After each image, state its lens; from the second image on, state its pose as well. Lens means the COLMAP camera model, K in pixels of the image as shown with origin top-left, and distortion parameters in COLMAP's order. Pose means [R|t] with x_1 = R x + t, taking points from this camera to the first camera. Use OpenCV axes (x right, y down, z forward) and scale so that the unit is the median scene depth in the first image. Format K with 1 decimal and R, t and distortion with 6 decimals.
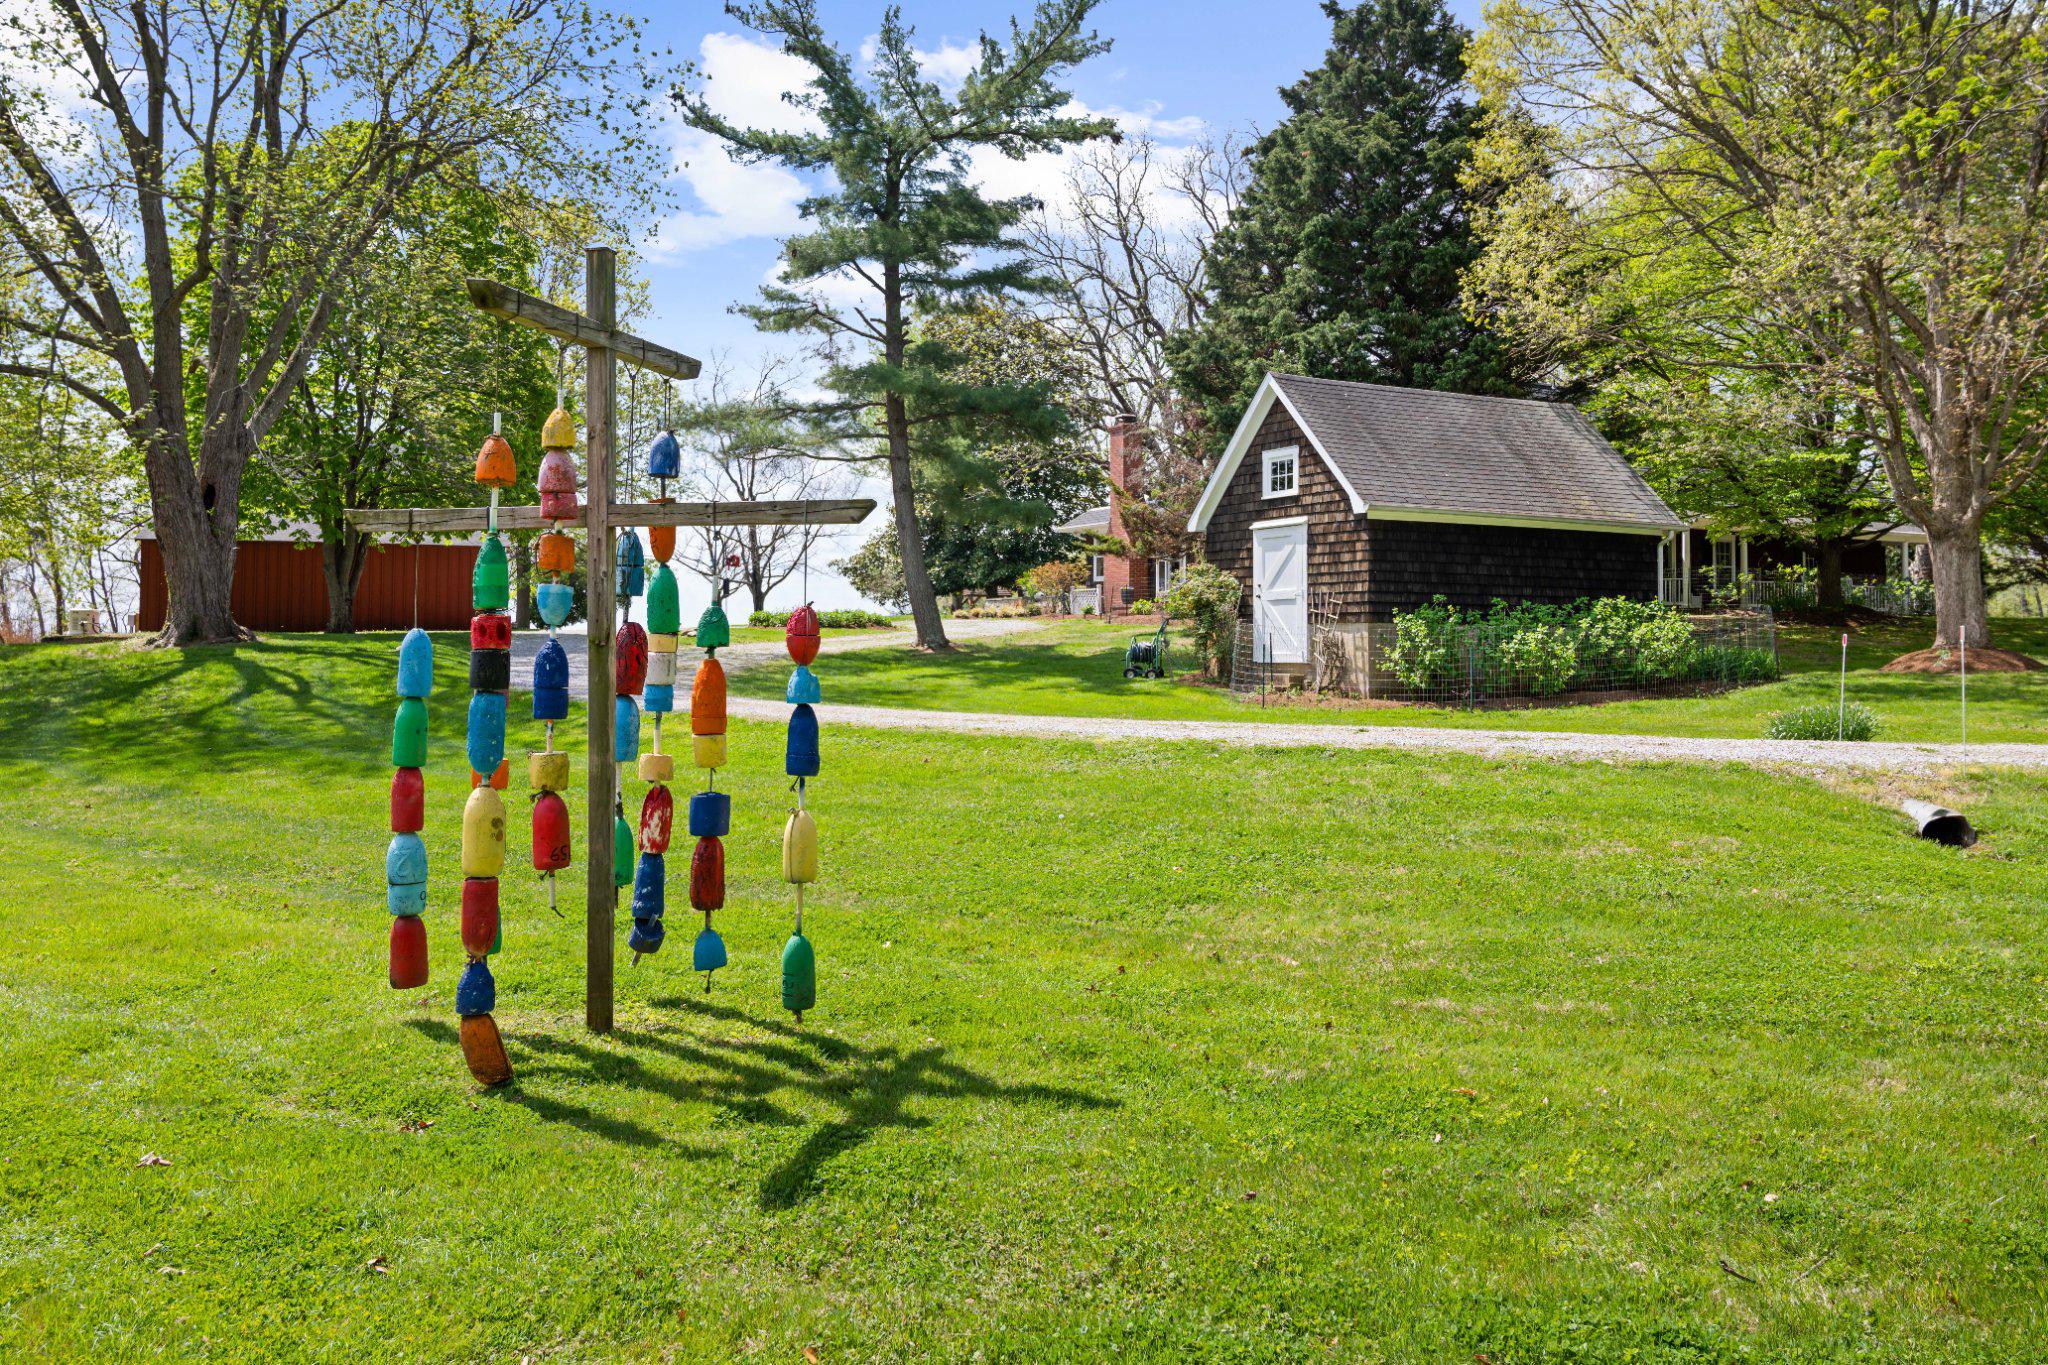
lens RADIAL K [[1653.6, 0, 1026.4], [0, 1653.6, 633.2], [0, 0, 1]] dist [0.002290, 0.000360]
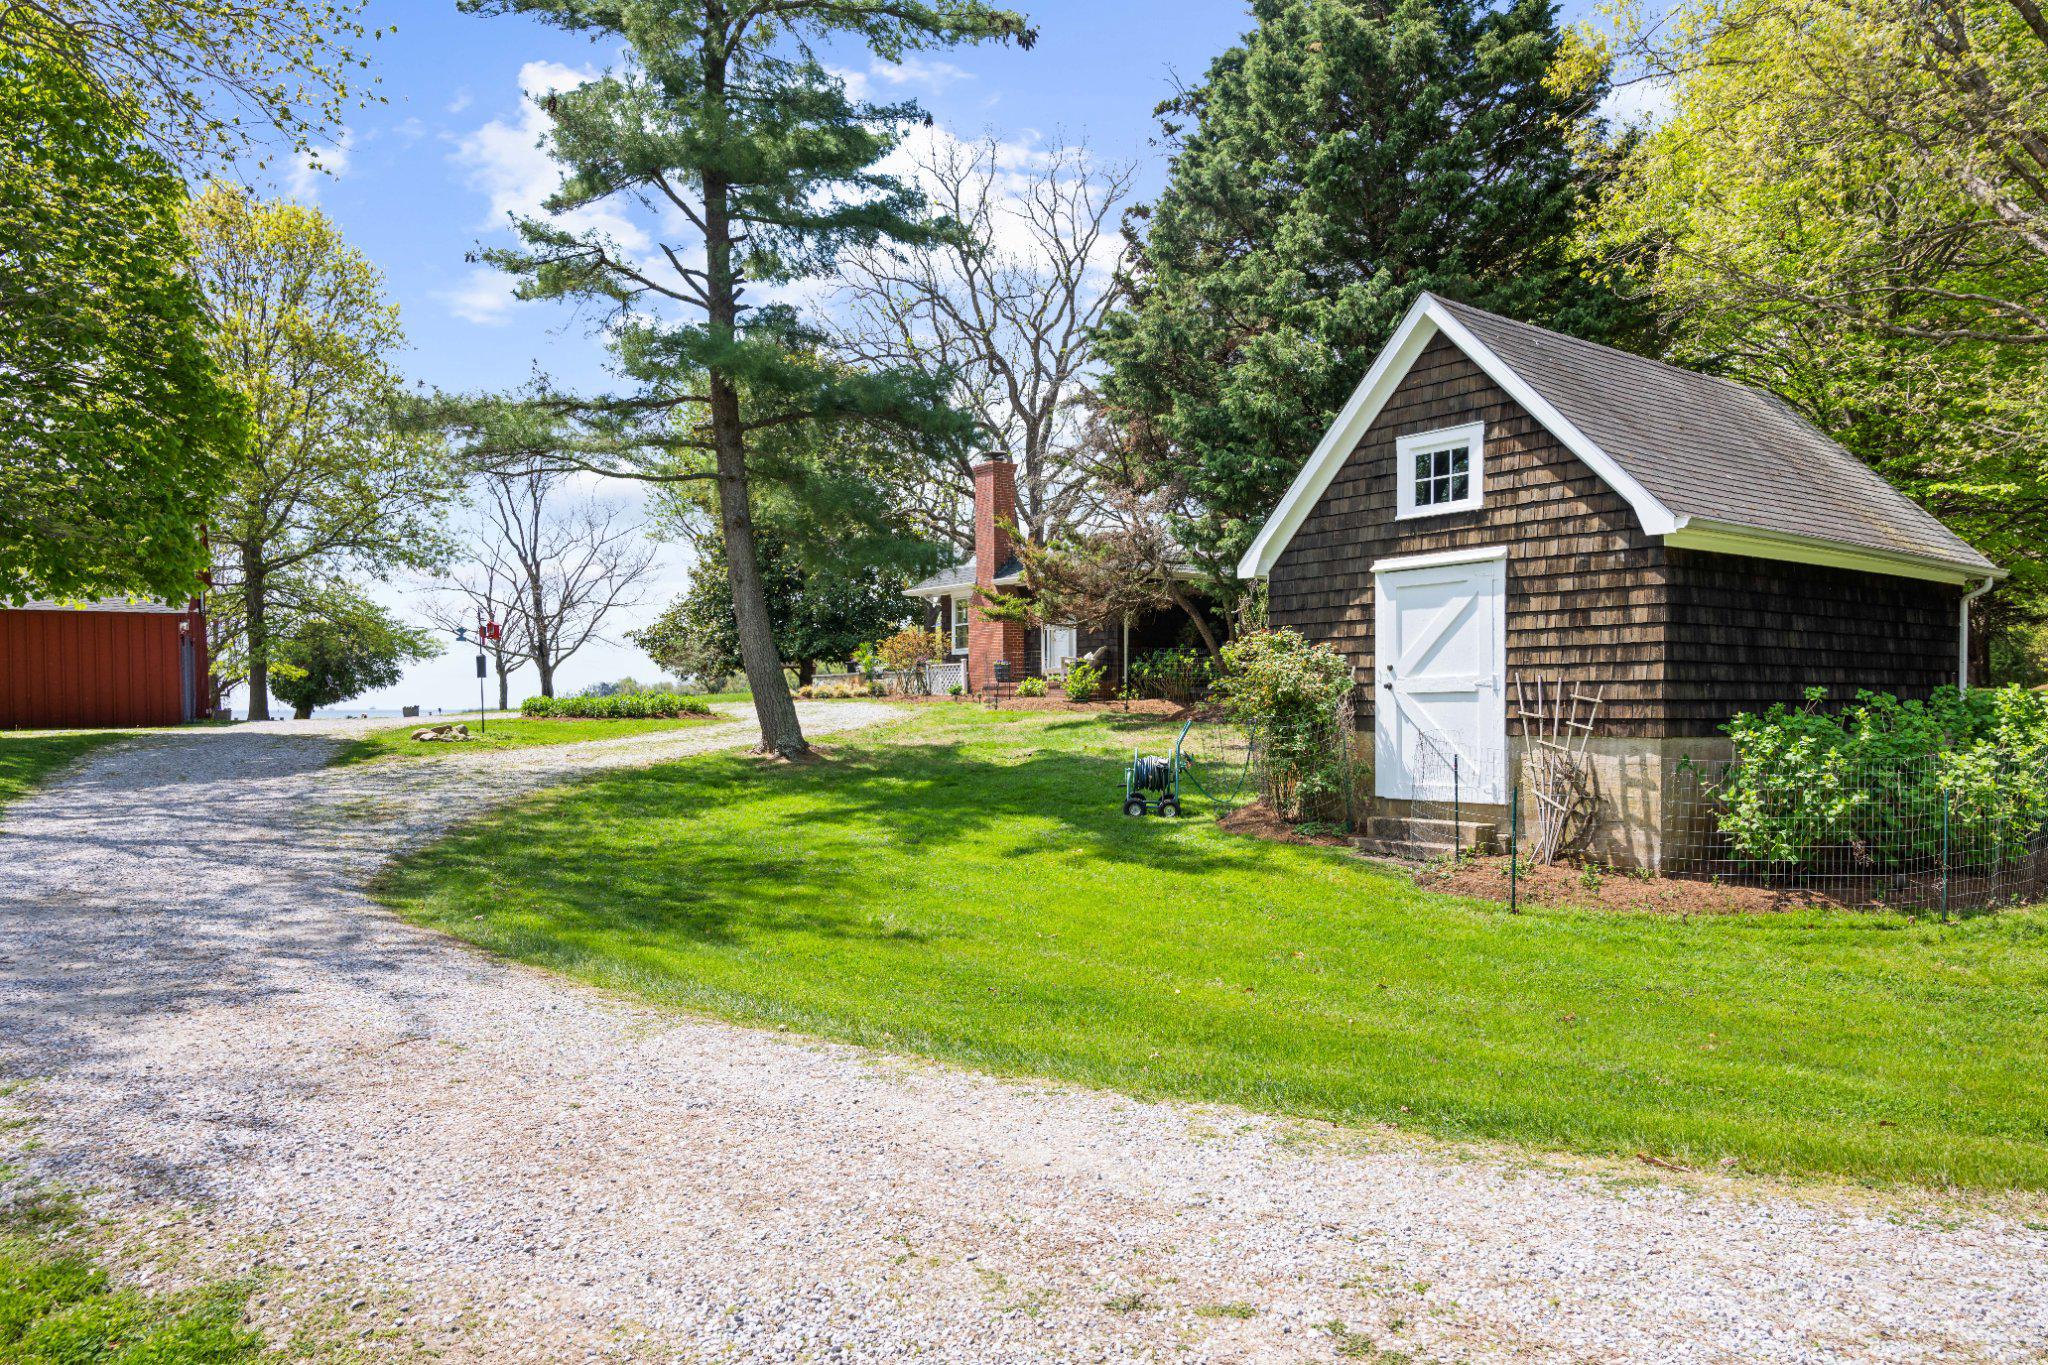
lens RADIAL K [[1434.9, 0, 1020.3], [0, 1434.9, 769.5], [0, 0, 1]] dist [-0.005046, -0.001404]
pose [[0.988454, -0.017799, 0.150475, -0.052100], [0.009954, 0.998559, 0.052727, -0.016316], [-0.151197, -0.050621, 0.987207, 0.402209]]
